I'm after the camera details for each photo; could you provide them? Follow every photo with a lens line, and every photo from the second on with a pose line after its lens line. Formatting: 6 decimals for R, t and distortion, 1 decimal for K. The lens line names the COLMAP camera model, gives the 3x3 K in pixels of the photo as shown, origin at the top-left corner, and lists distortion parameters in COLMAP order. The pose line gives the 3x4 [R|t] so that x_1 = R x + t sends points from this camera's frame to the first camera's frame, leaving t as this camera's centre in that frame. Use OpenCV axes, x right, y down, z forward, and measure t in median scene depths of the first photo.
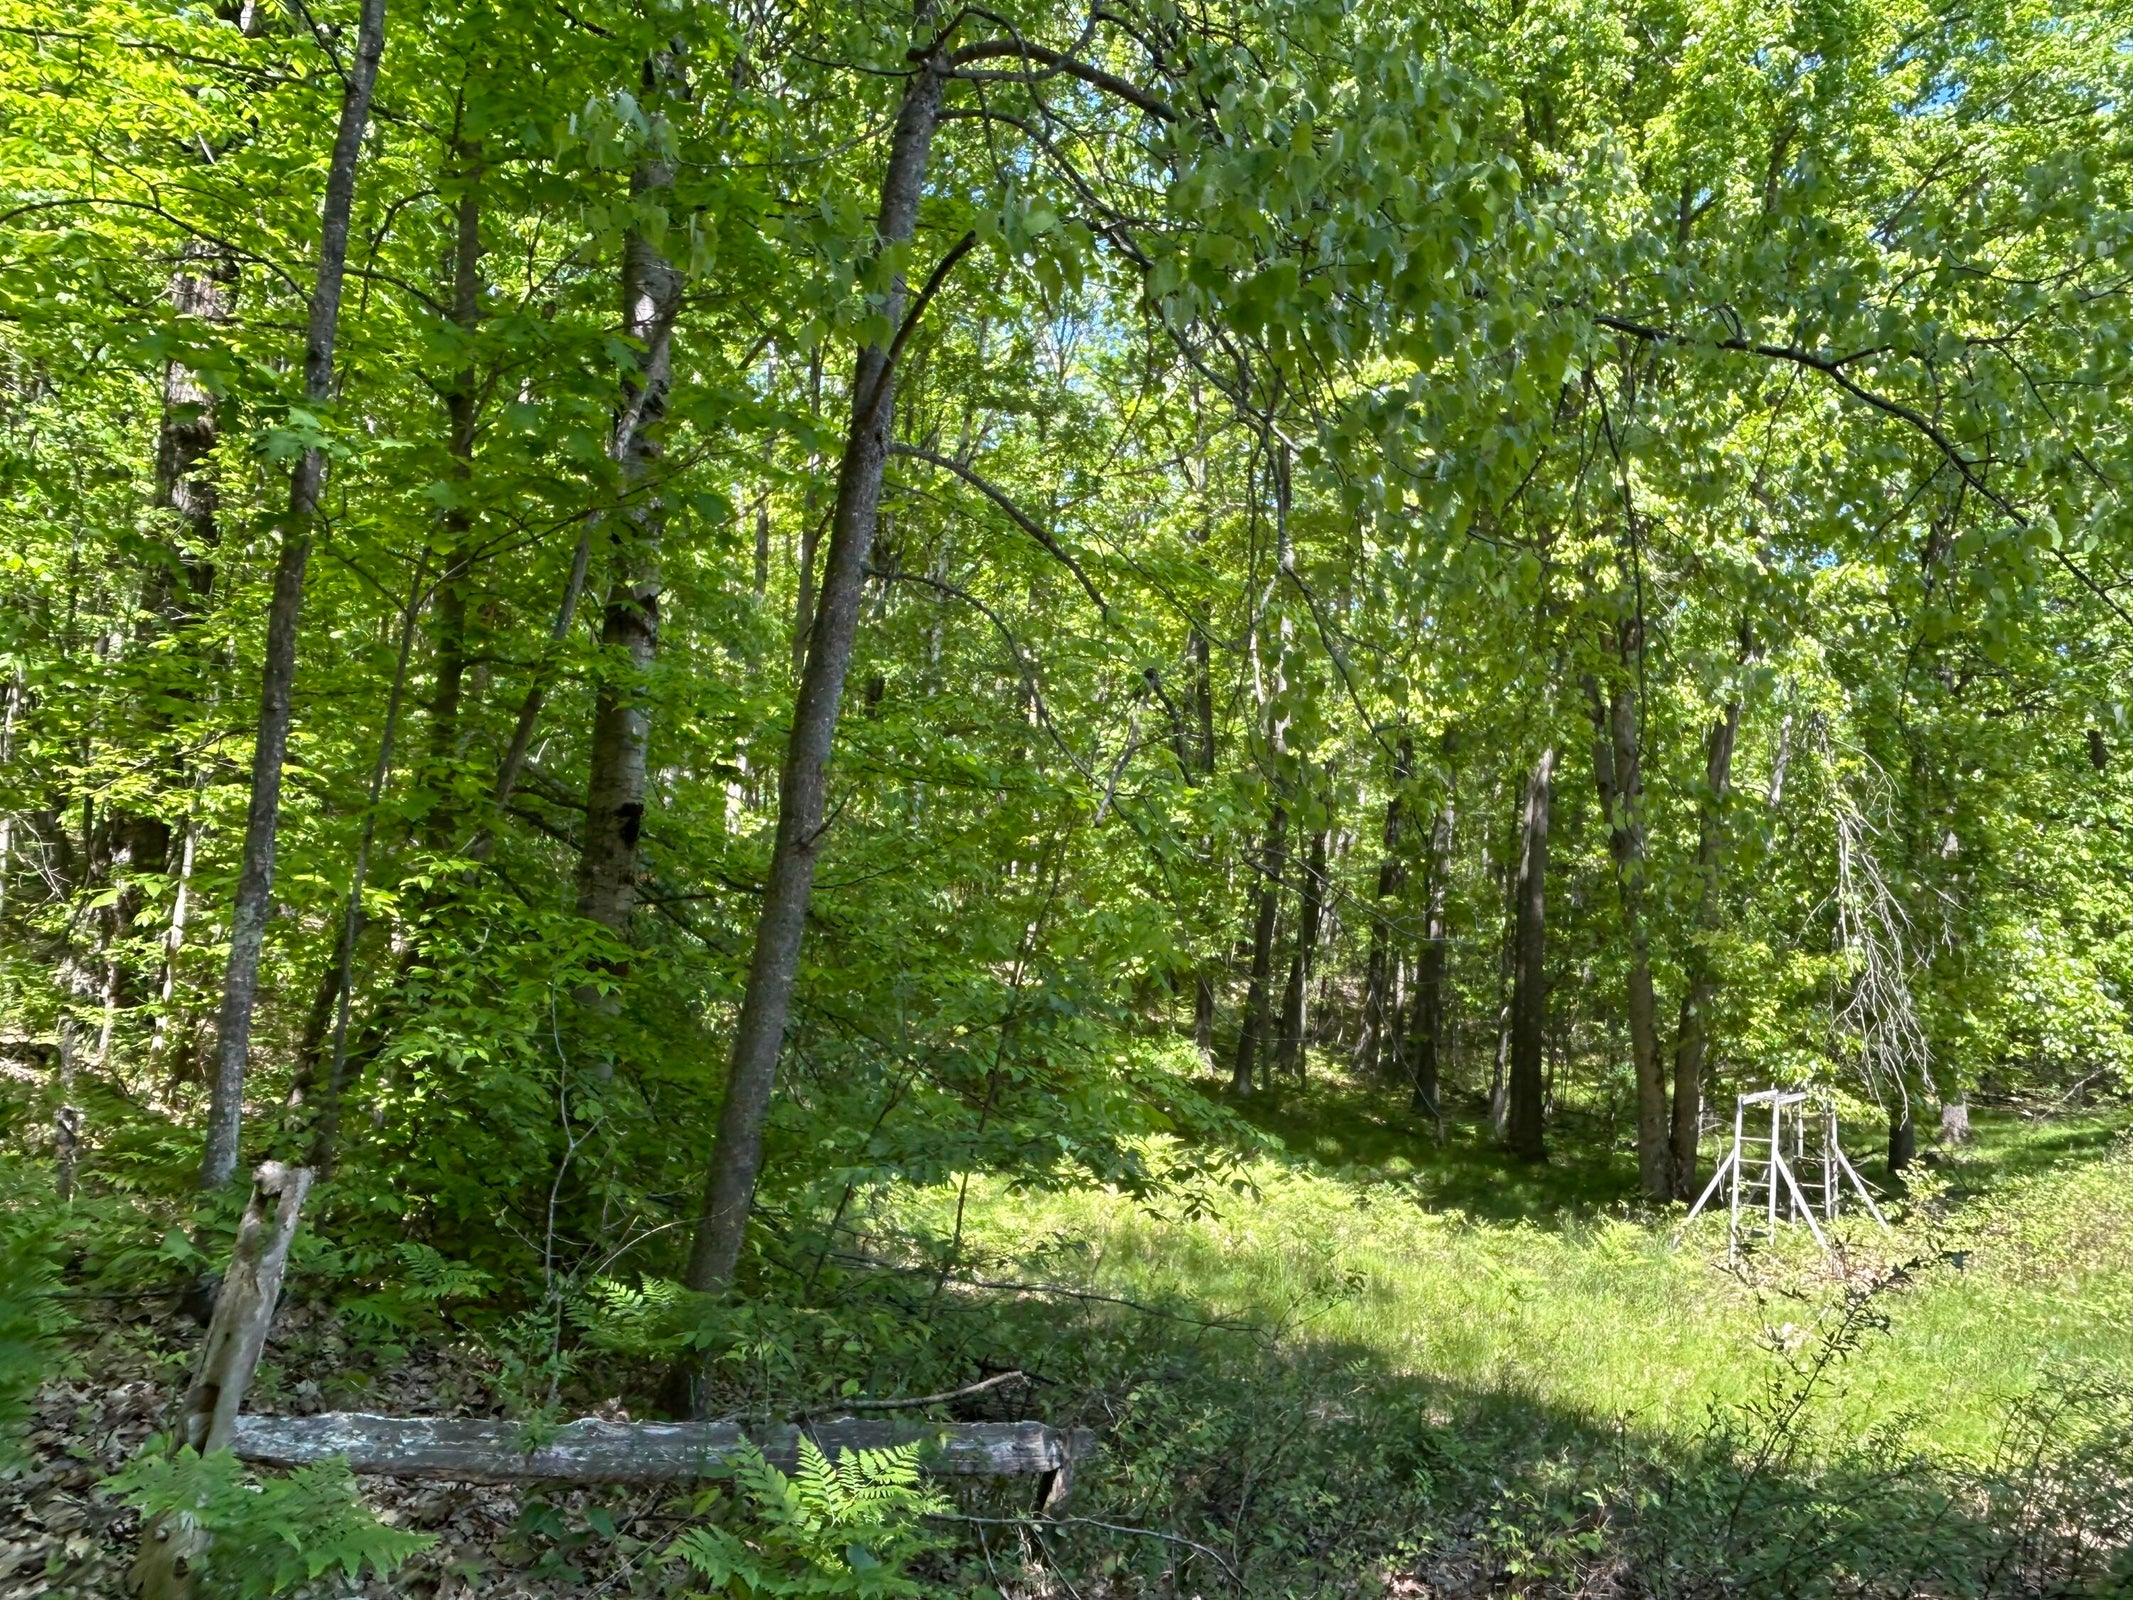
lens RADIAL K [[1522.7, 0, 1066.5], [0, 1522.7, 800.0], [0, 0, 1]] dist [-0.003206, -0.011060]
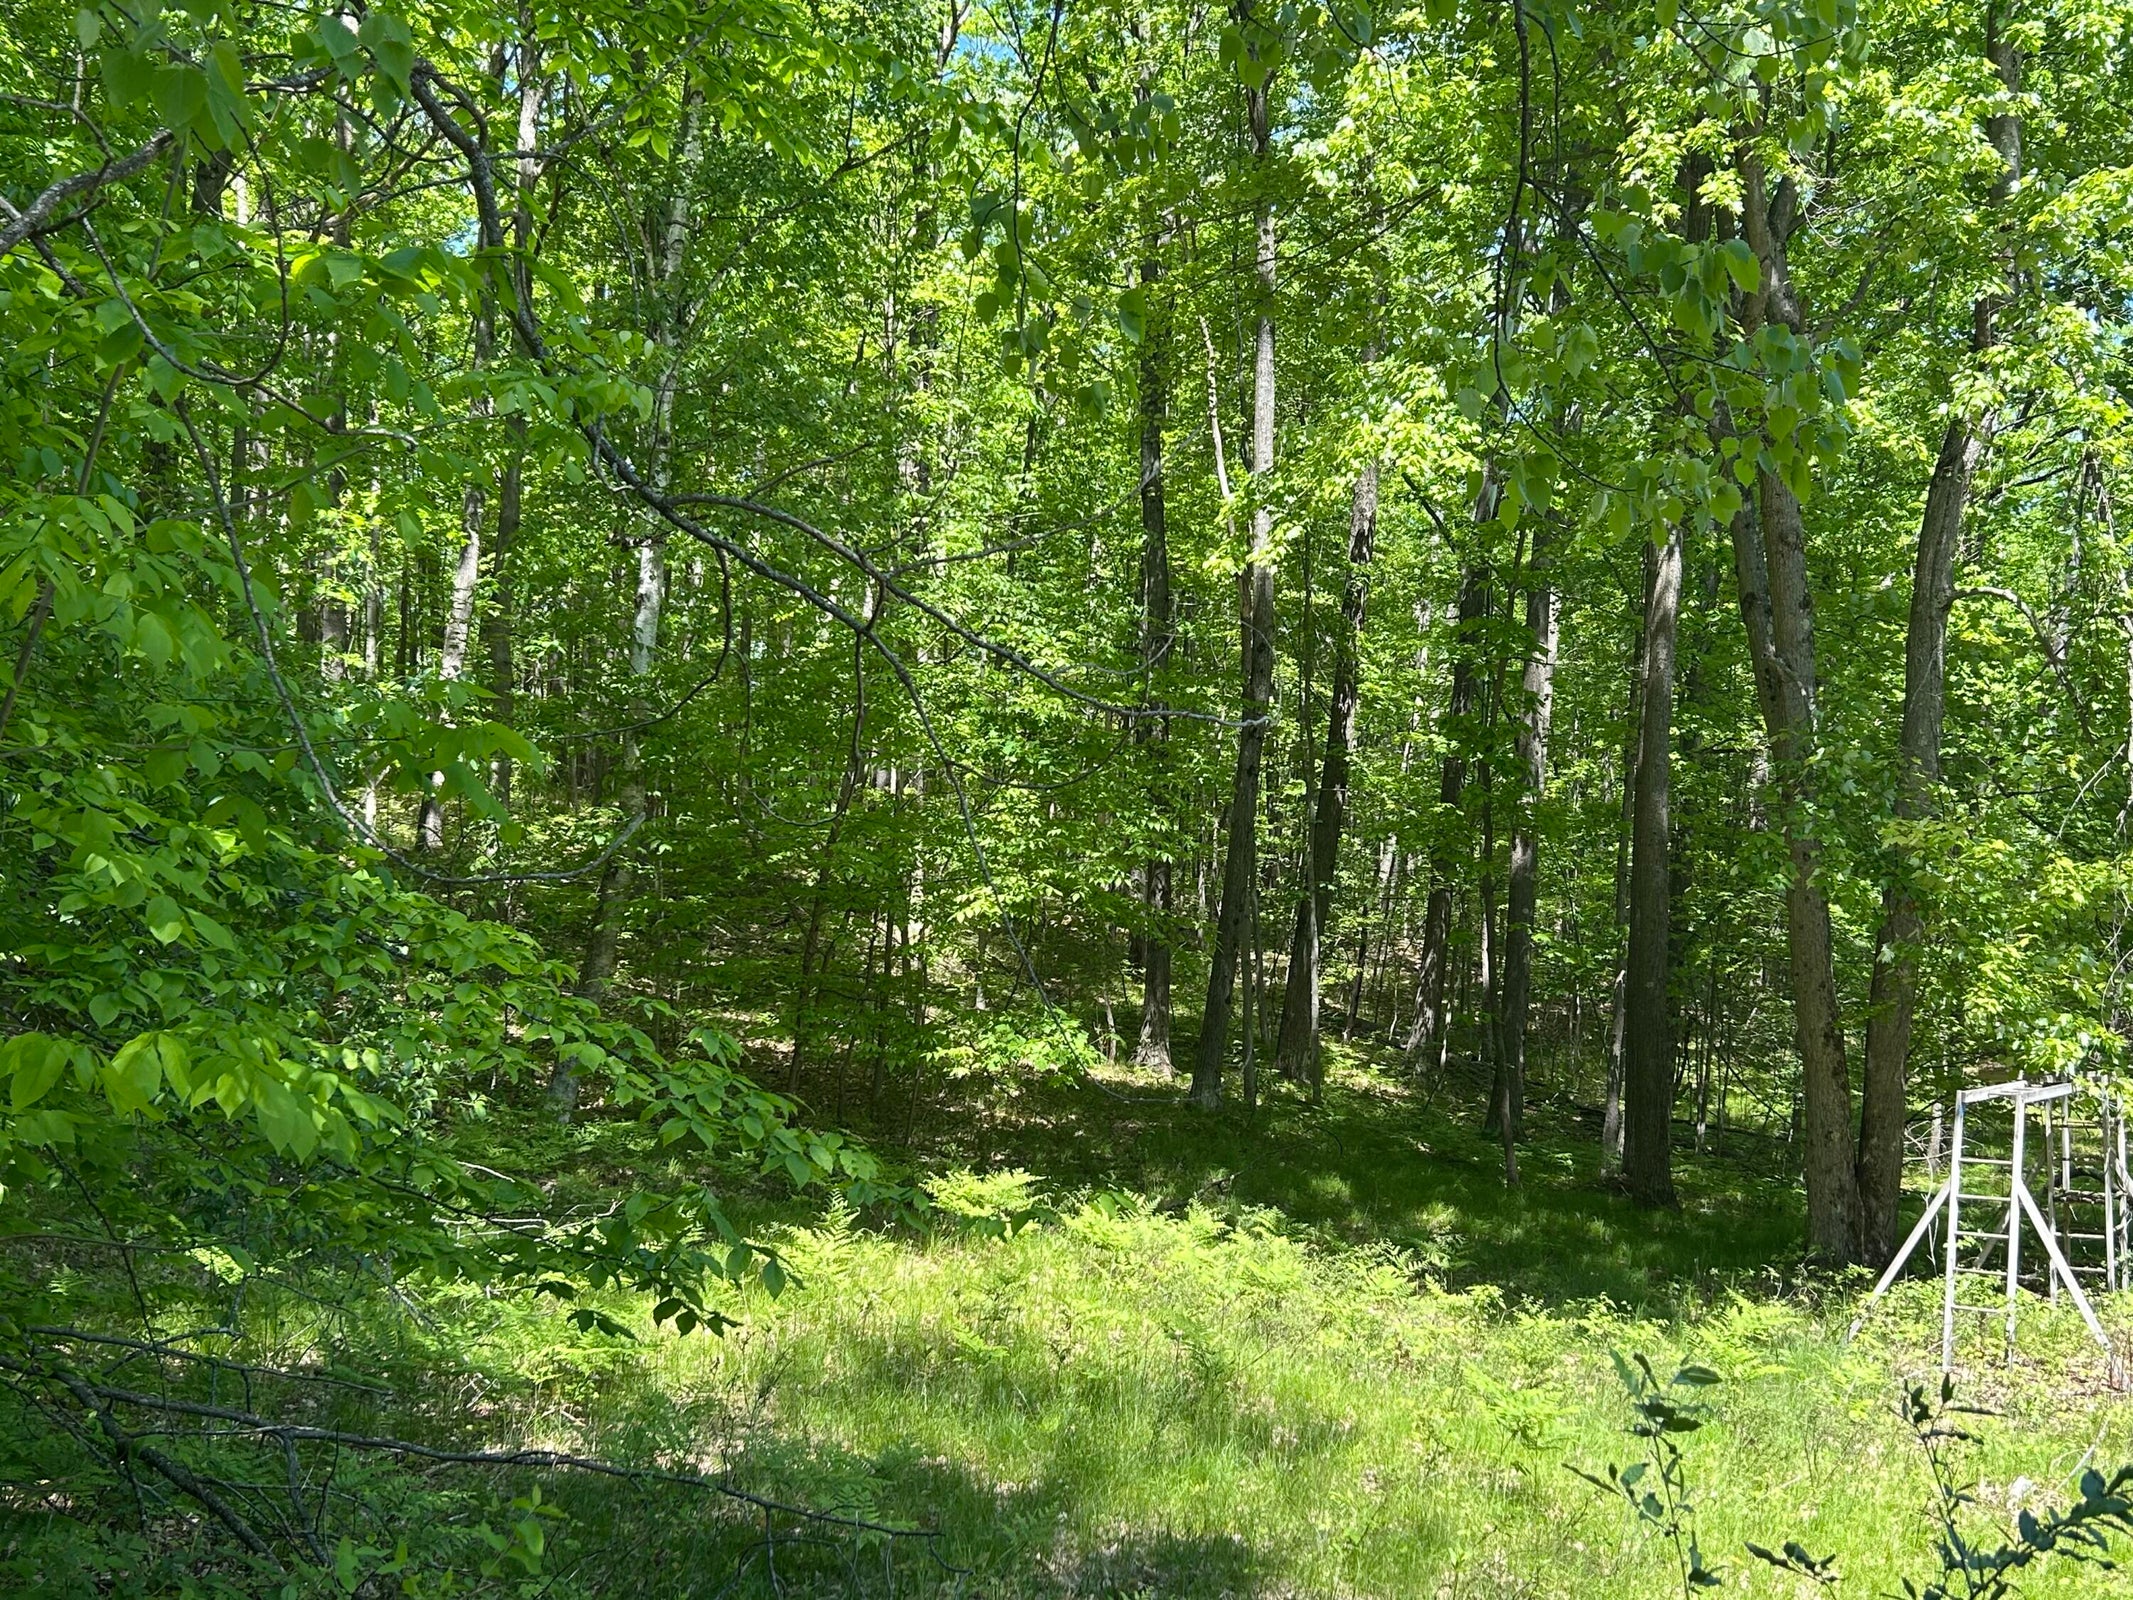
lens RADIAL K [[2173.6, 0, 1066.5], [0, 2173.6, 800.0], [0, 0, 1]] dist [0.003057, -0.014458]
pose [[0.999857, -0.016309, 0.004388, 0.083459], [0.016115, 0.999024, 0.041129, 0.037151], [-0.005055, -0.041052, 0.999144, 0.140983]]
